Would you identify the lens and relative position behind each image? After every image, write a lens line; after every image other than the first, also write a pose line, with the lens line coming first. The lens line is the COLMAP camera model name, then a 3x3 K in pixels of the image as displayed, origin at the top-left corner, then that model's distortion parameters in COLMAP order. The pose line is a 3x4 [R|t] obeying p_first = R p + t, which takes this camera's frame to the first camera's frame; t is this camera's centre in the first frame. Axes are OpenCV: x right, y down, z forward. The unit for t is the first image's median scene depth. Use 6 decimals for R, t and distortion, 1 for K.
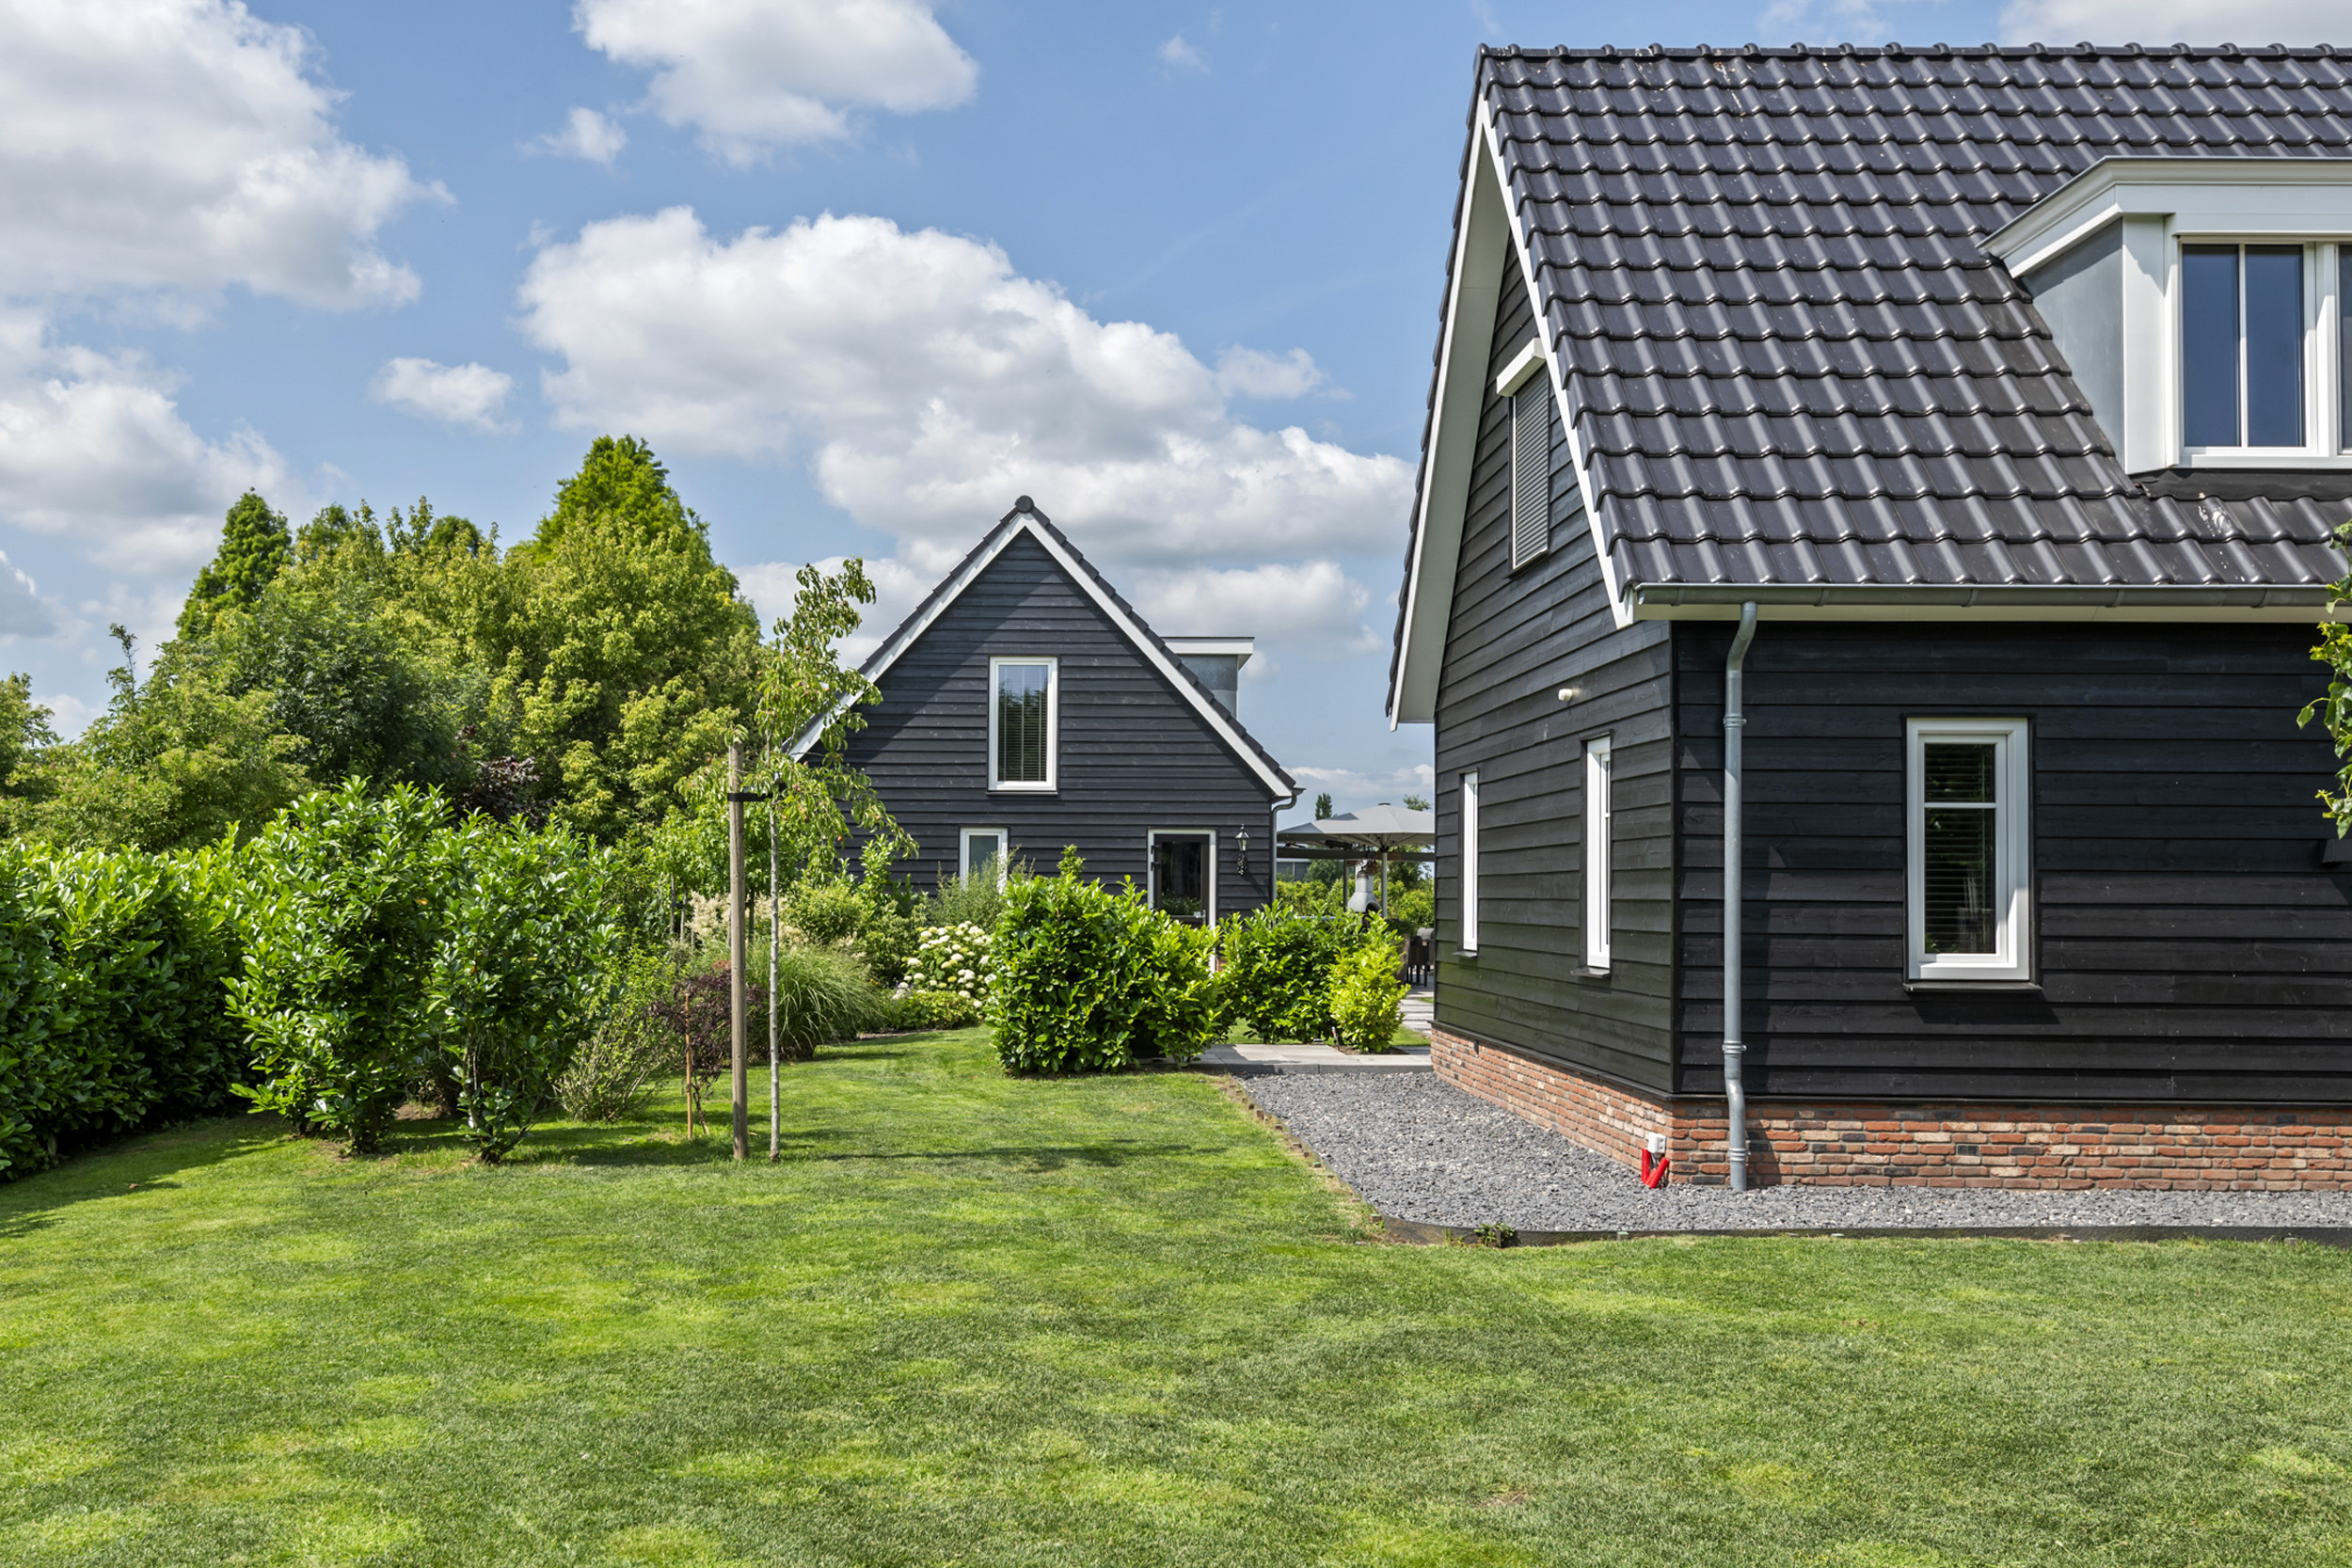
lens RADIAL K [[1996.8, 0, 1081.7], [0, 1996.8, 833.7], [0, 0, 1]] dist [0.032776, -0.020720]
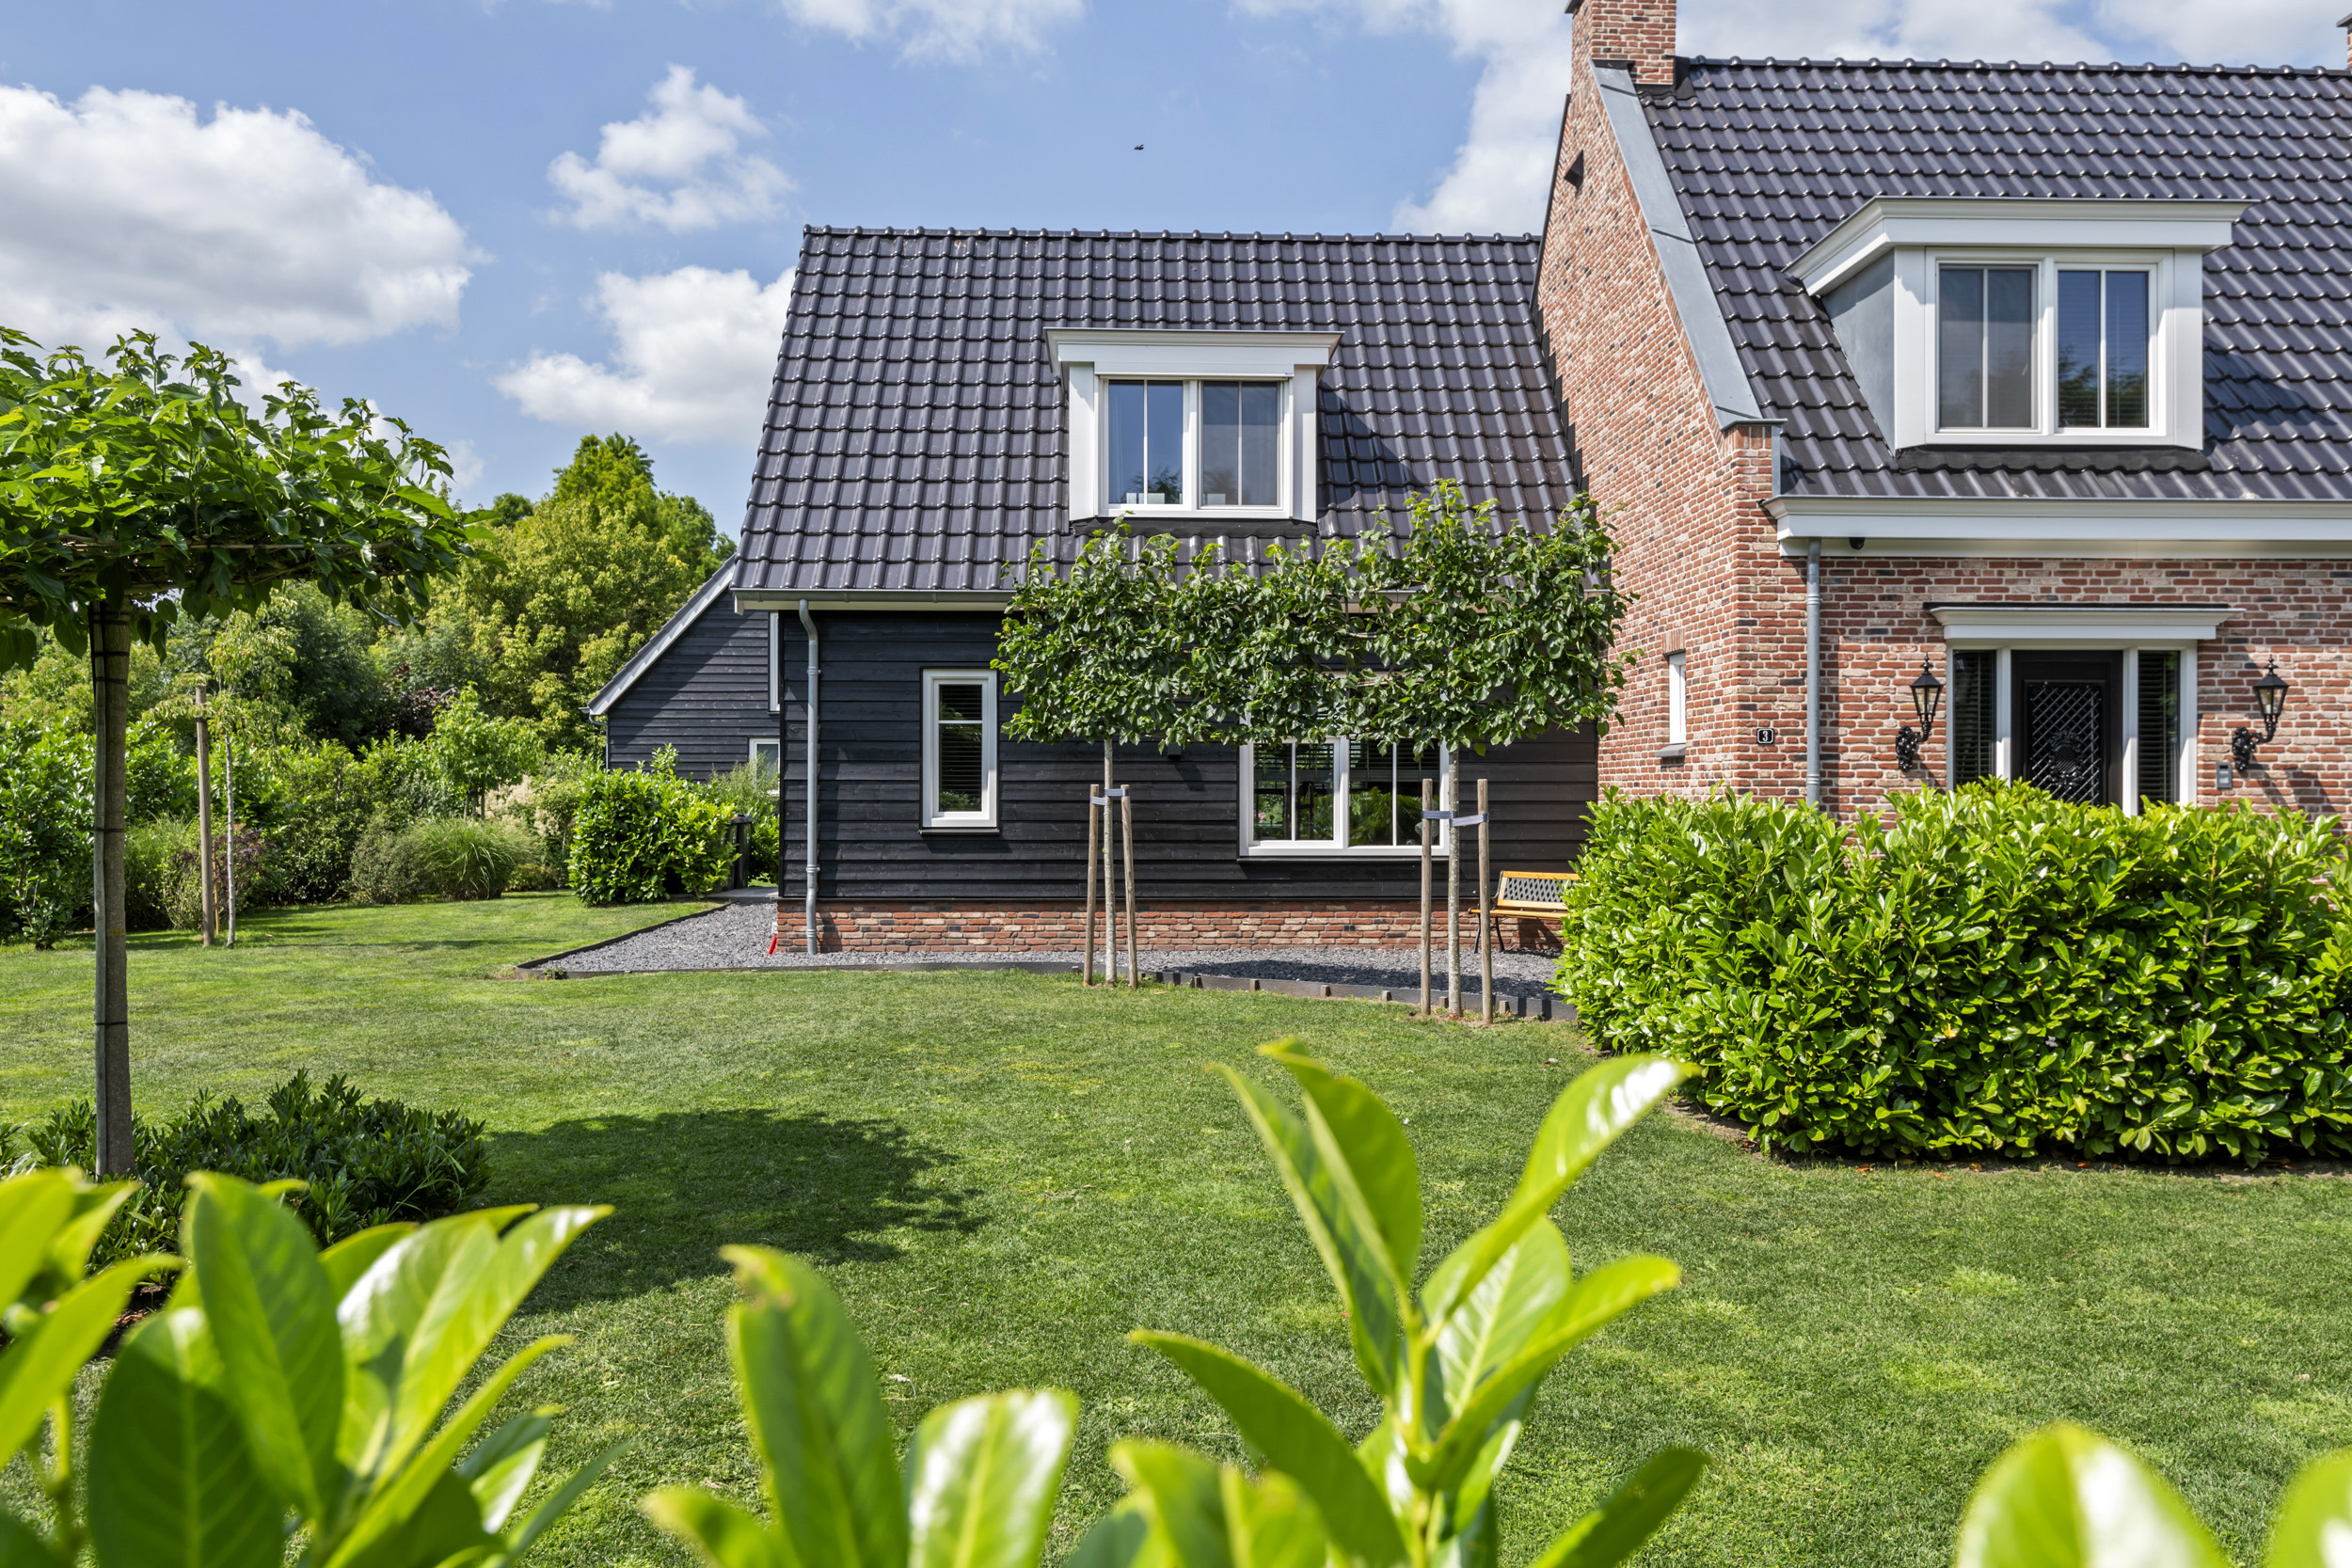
lens RADIAL K [[1626.8, 0, 1173.1], [0, 1626.8, 766.2], [0, 0, 1]] dist [0.027035, -0.001135]
pose [[0.999534, -0.006824, 0.029768, 0.571589], [0.006364, 0.999860, 0.015501, 0.002943], [-0.029869, -0.015305, 0.999437, -0.342545]]
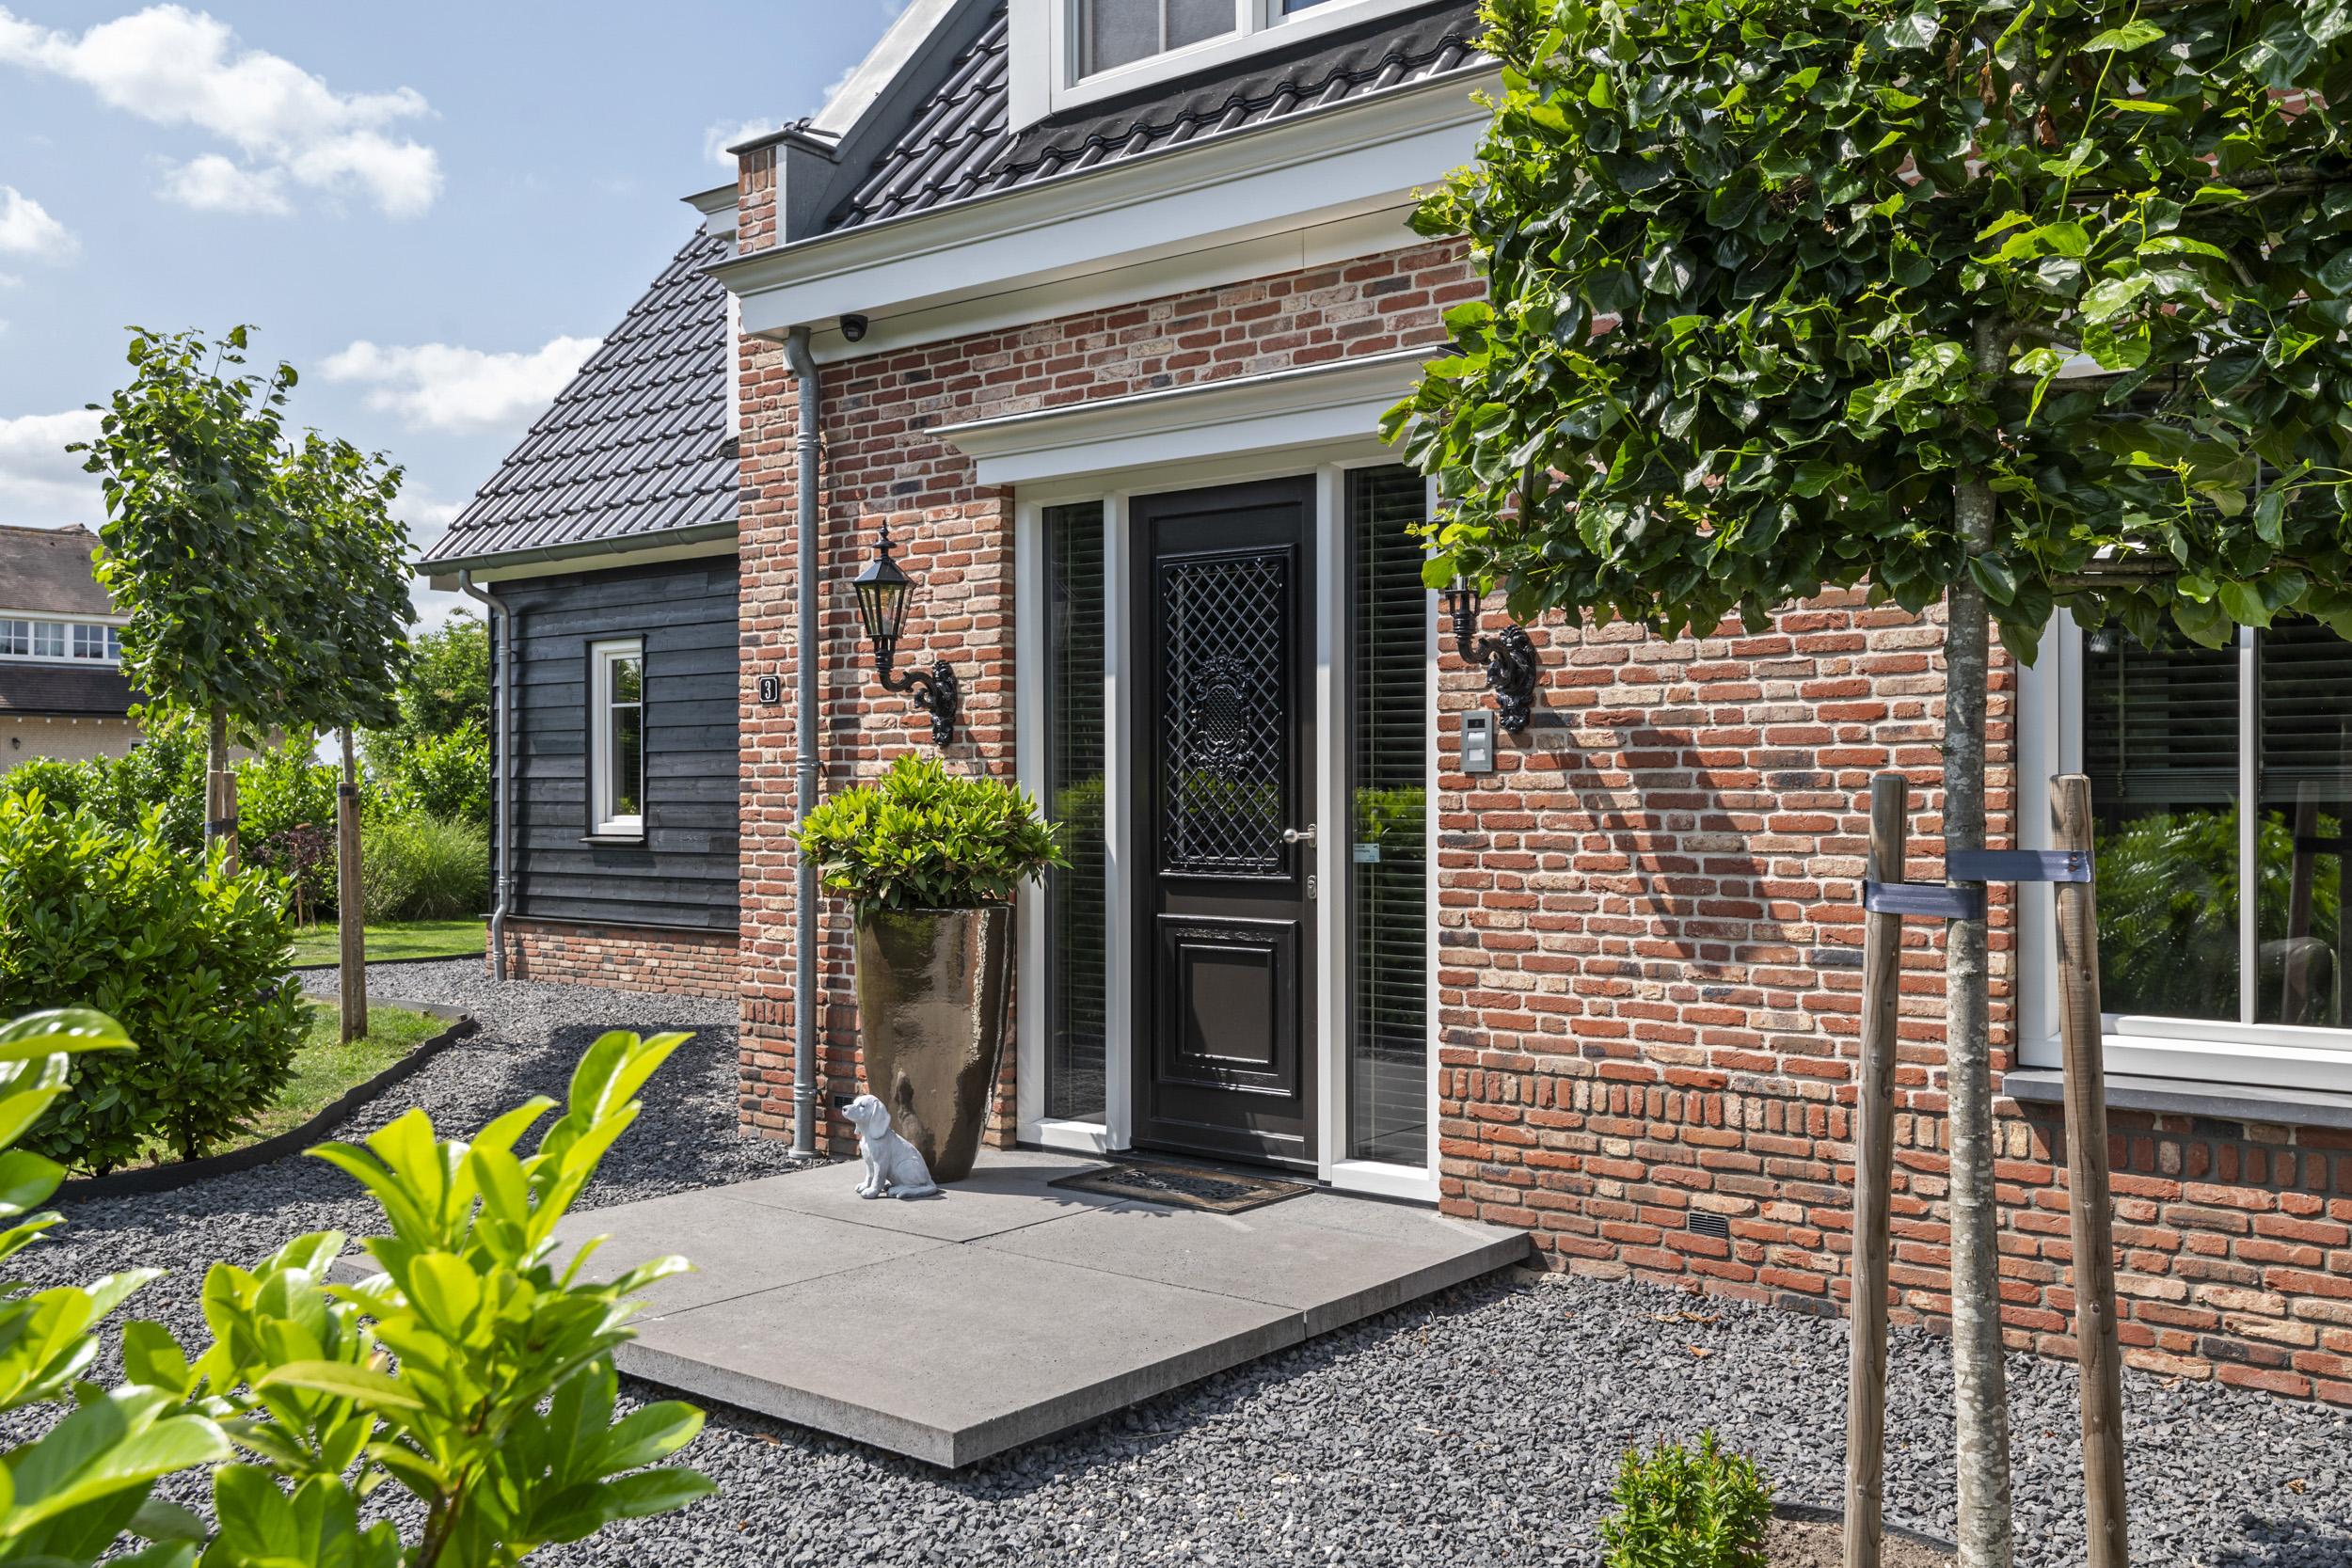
lens RADIAL K [[1877.2, 0, 1196.6], [0, 1877.2, 749.7], [0, 0, 1]] dist [0.028360, 0.000482]
pose [[0.794353, -0.024342, -0.606968, 1.505338], [0.028028, 0.999601, -0.003407, 0.030187], [0.606809, -0.014306, 0.794719, 0.226951]]
